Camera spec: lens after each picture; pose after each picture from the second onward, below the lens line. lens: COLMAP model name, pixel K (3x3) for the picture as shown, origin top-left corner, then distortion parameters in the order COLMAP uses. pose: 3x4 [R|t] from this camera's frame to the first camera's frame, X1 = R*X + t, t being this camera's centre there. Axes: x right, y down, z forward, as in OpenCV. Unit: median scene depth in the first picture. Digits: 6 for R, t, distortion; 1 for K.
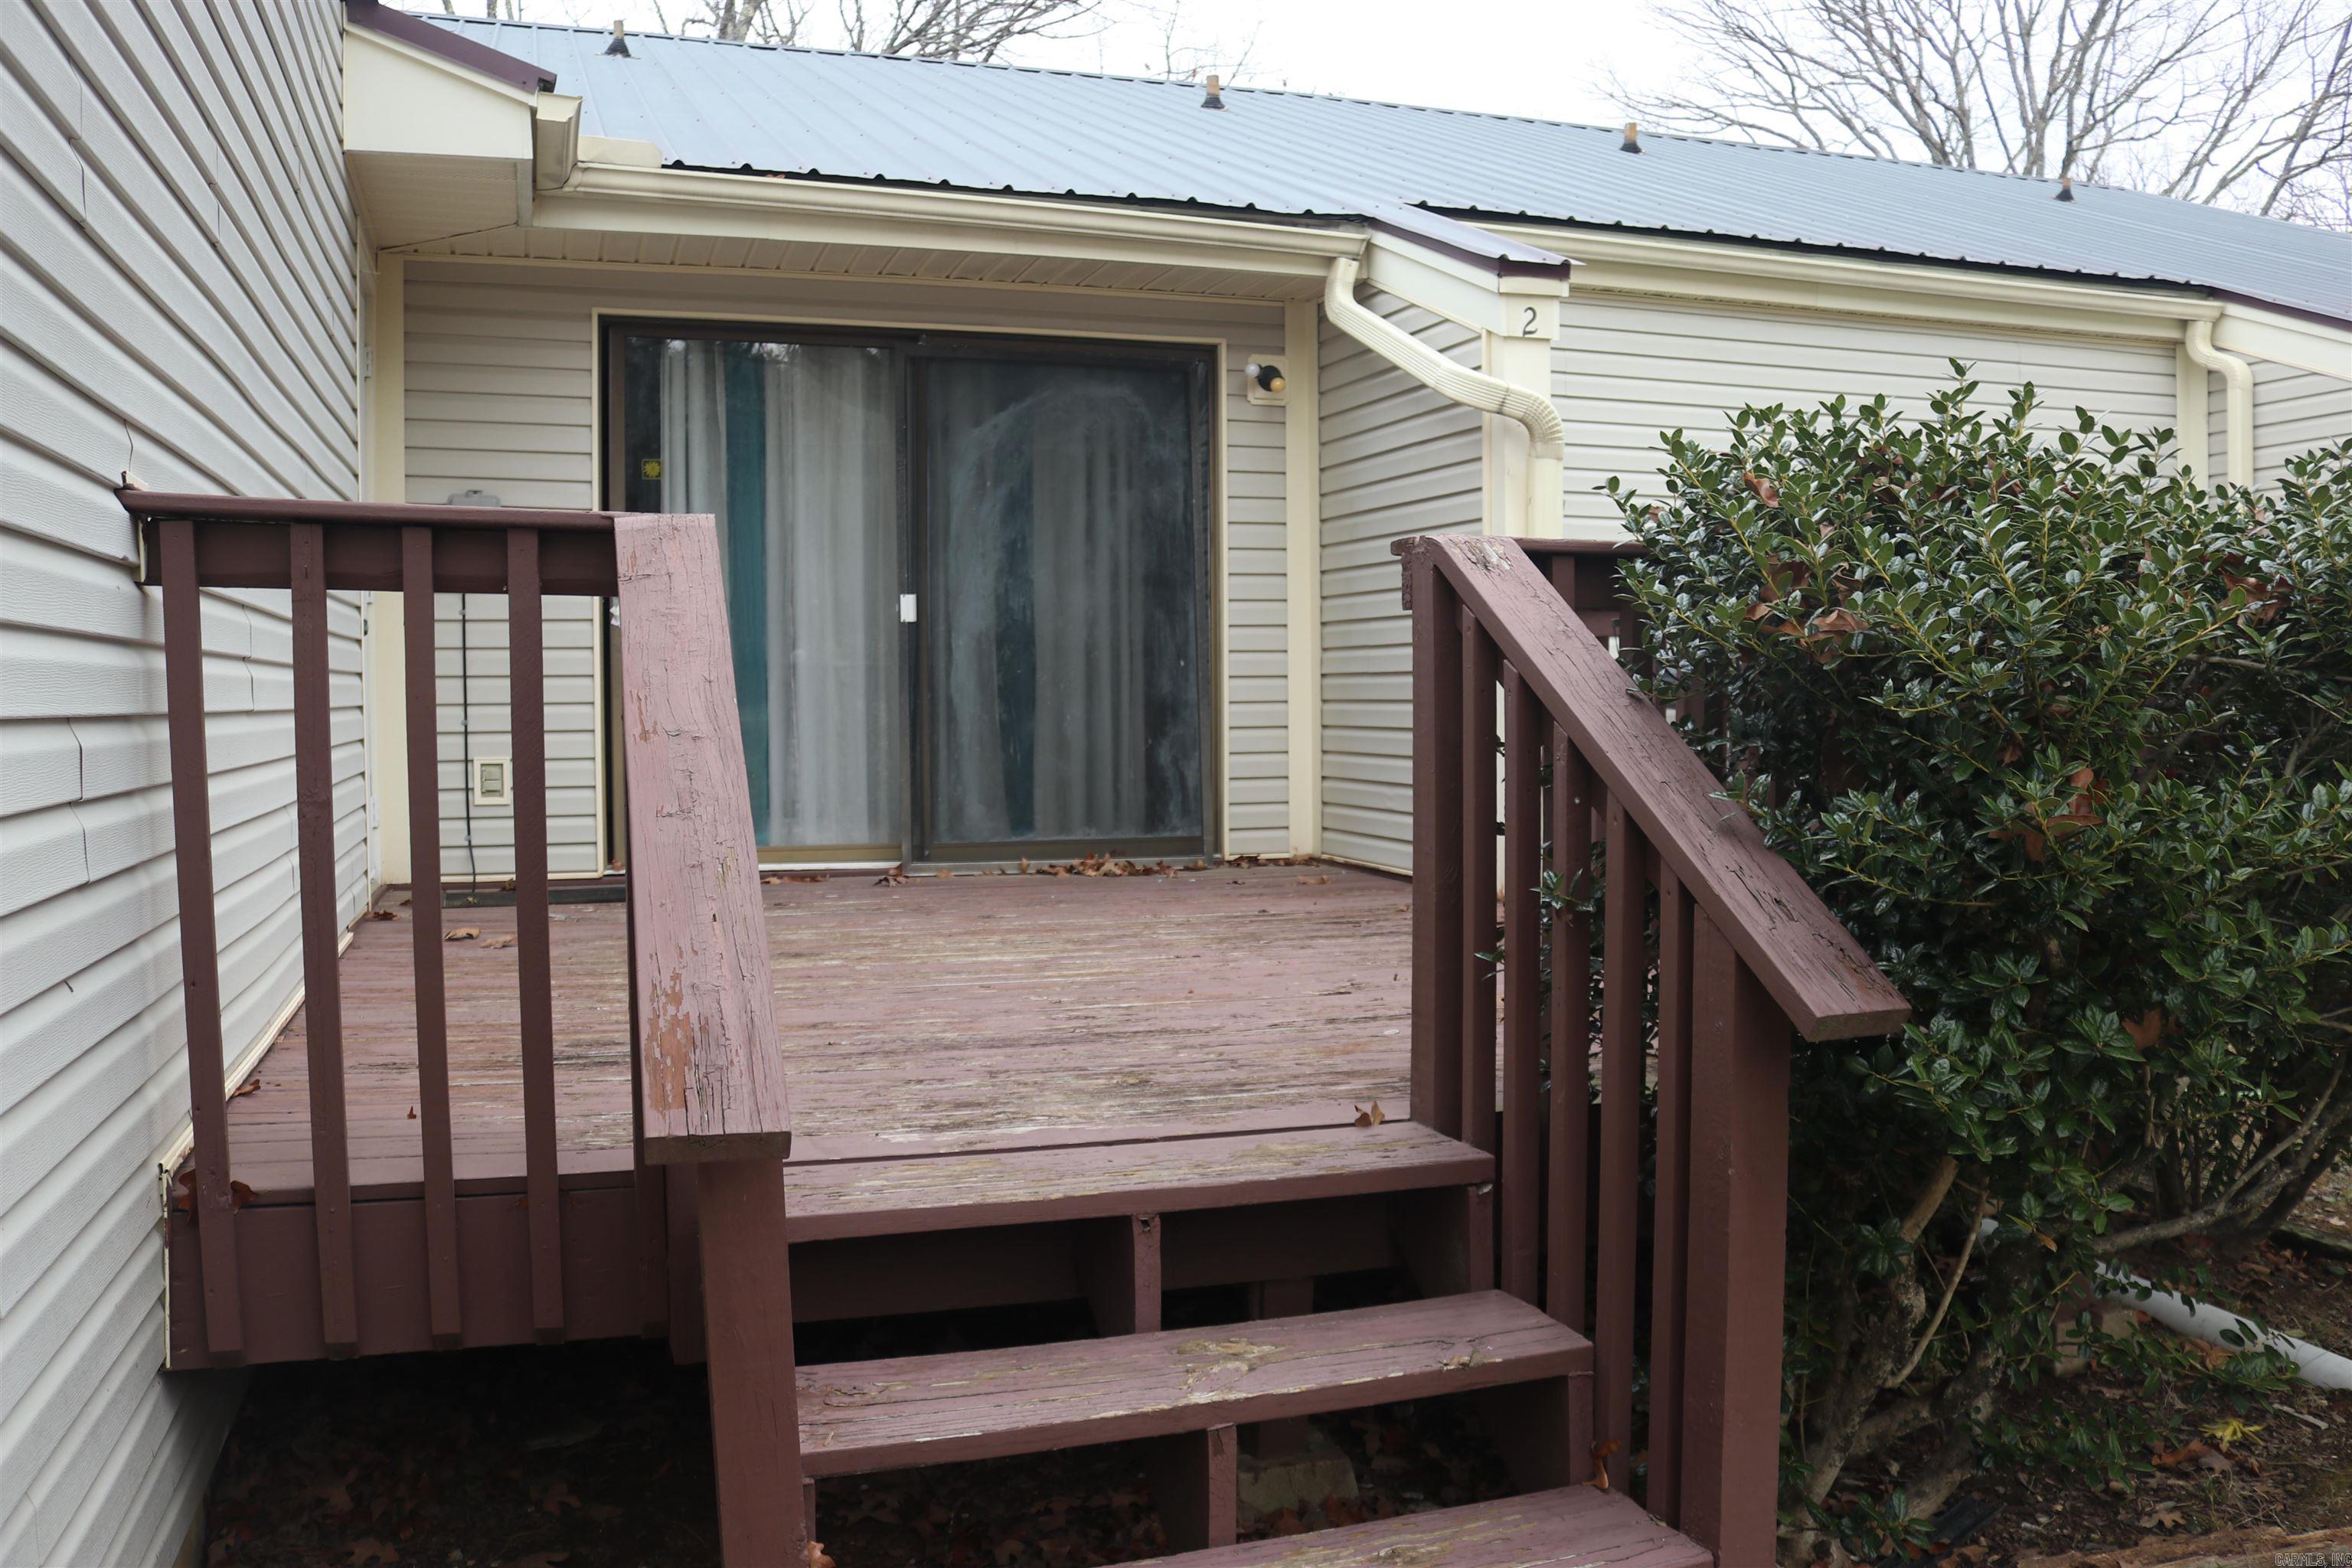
lens RADIAL K [[1936.0, 0, 1163.3], [0, 1936.0, 806.3], [0, 0, 1]] dist [-0.154083, 0.129315]
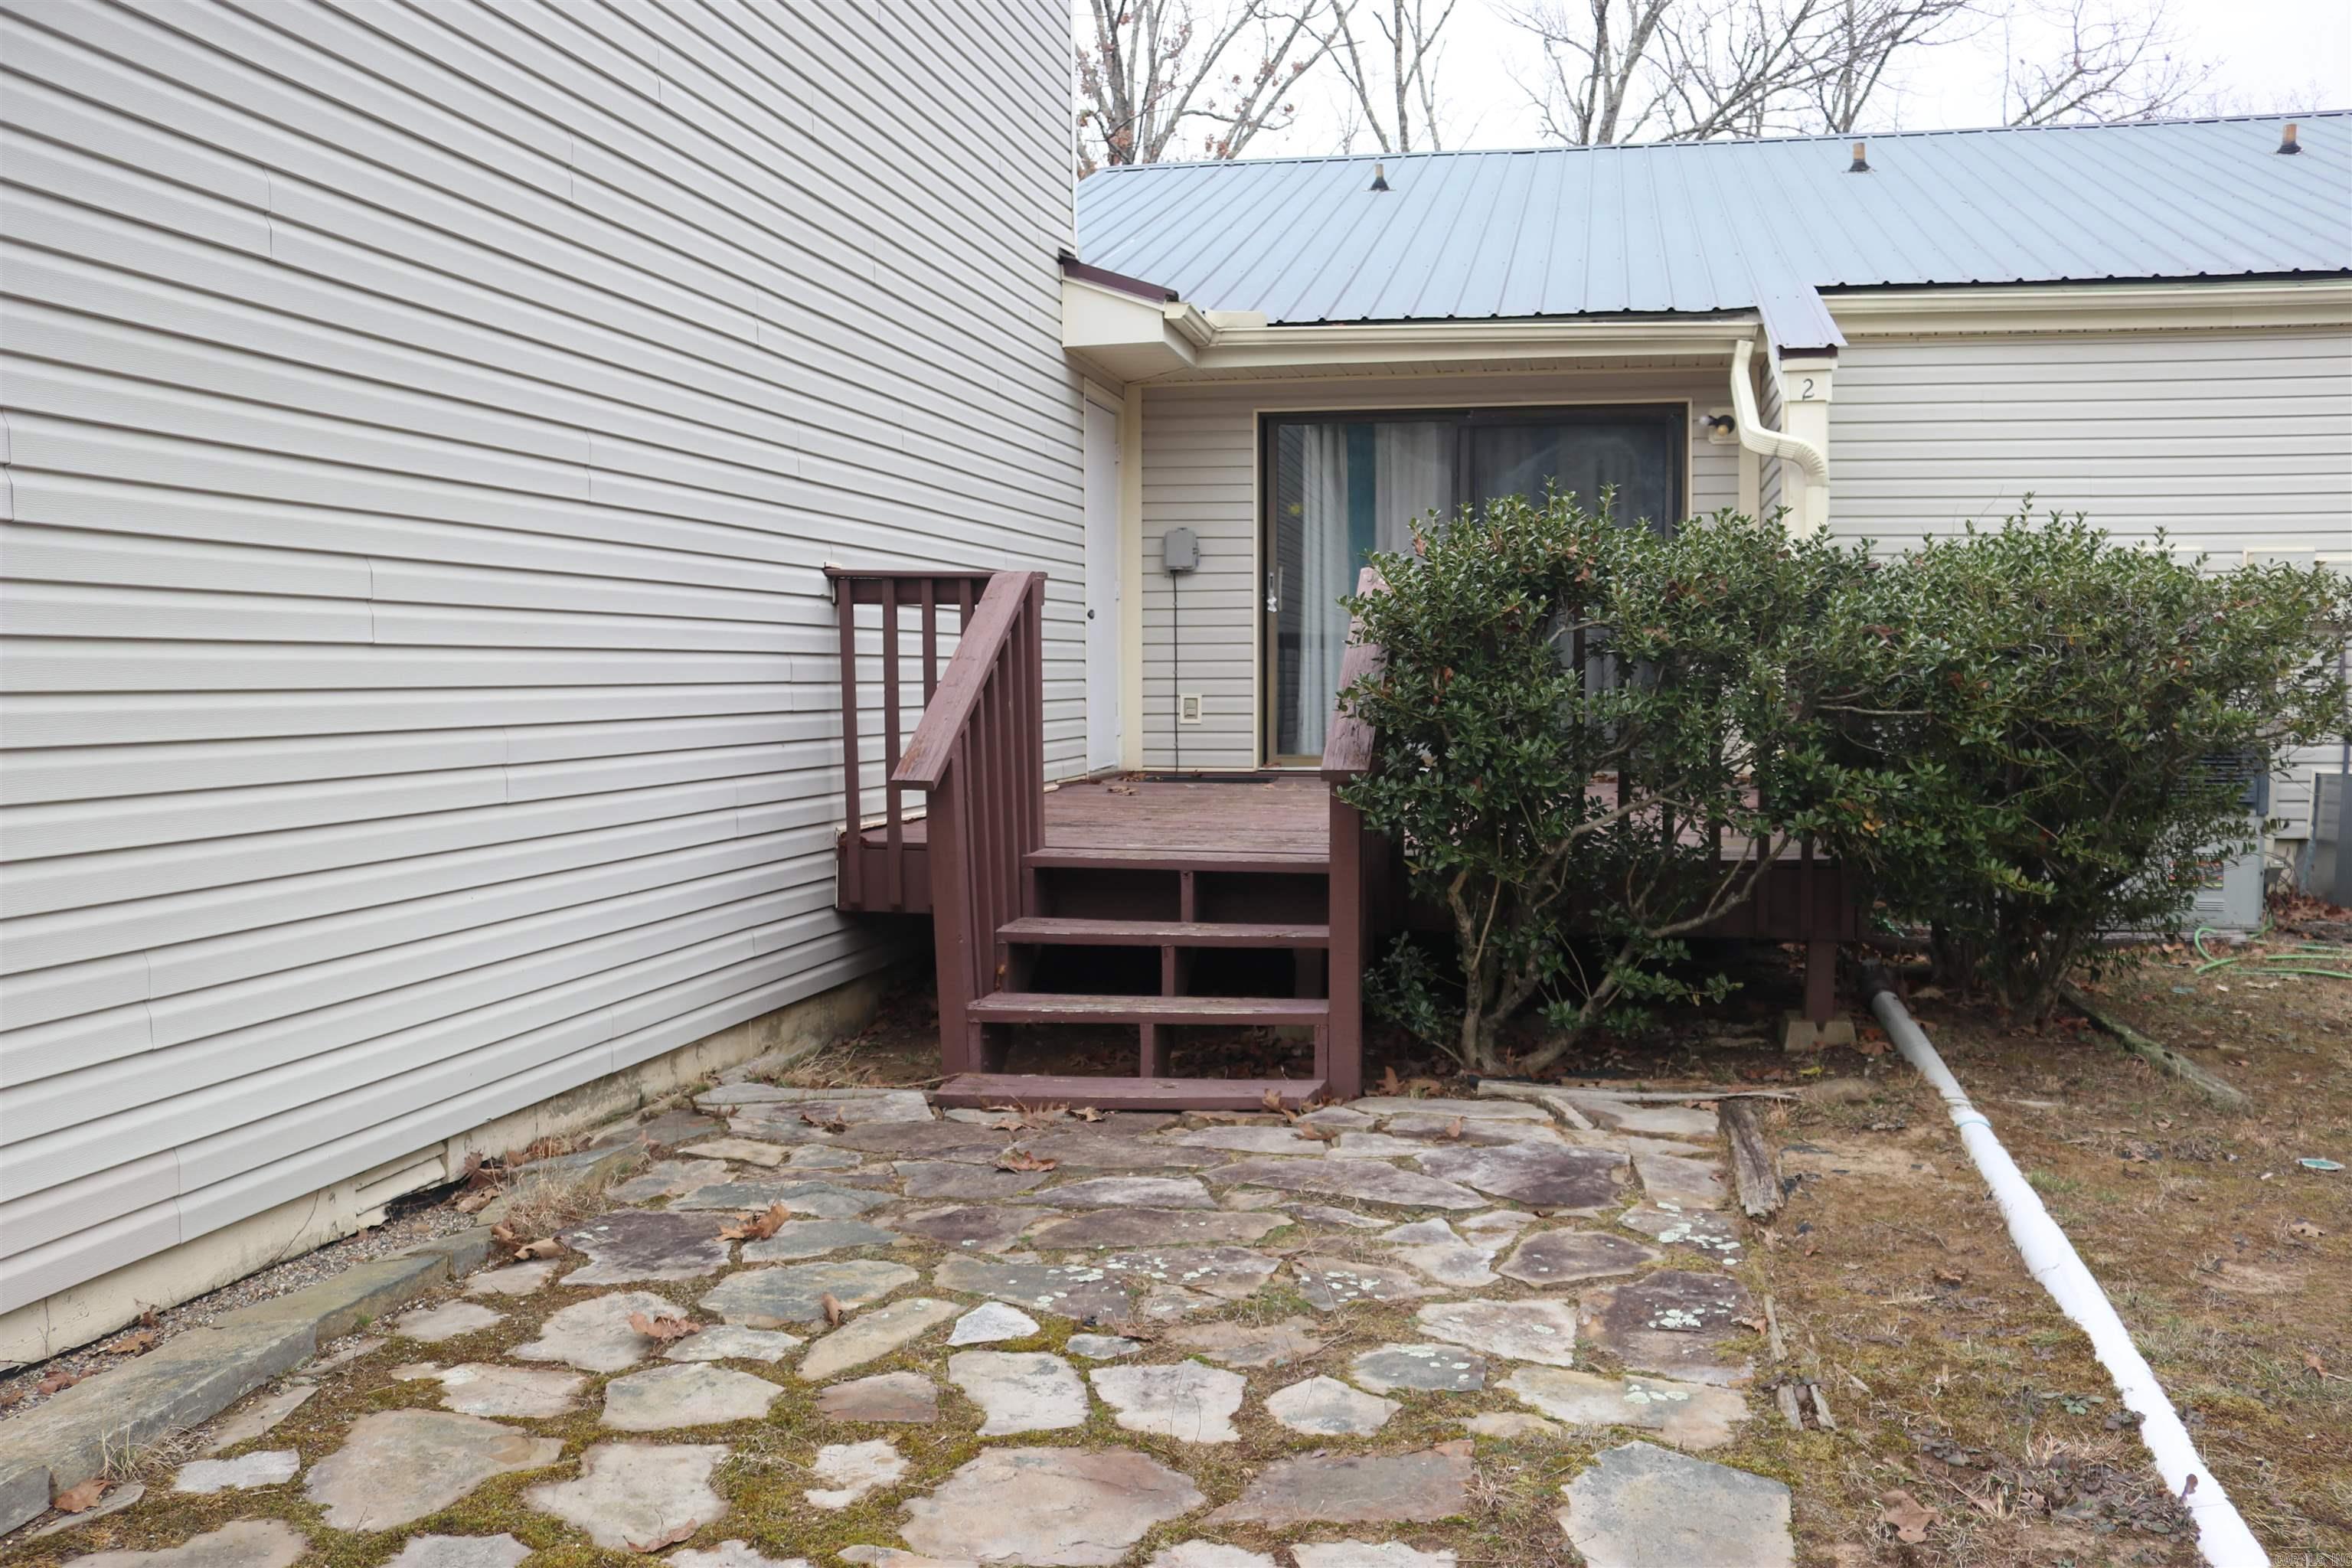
lens RADIAL K [[1936.0, 0, 1163.3], [0, 1936.0, 806.3], [0, 0, 1]] dist [-0.154083, 0.129315]
pose [[0.852421, 0.036100, -0.521608, 0.523023], [-0.029942, 0.999347, 0.020231, 0.039681], [0.521998, -0.001627, 0.852945, -0.438545]]
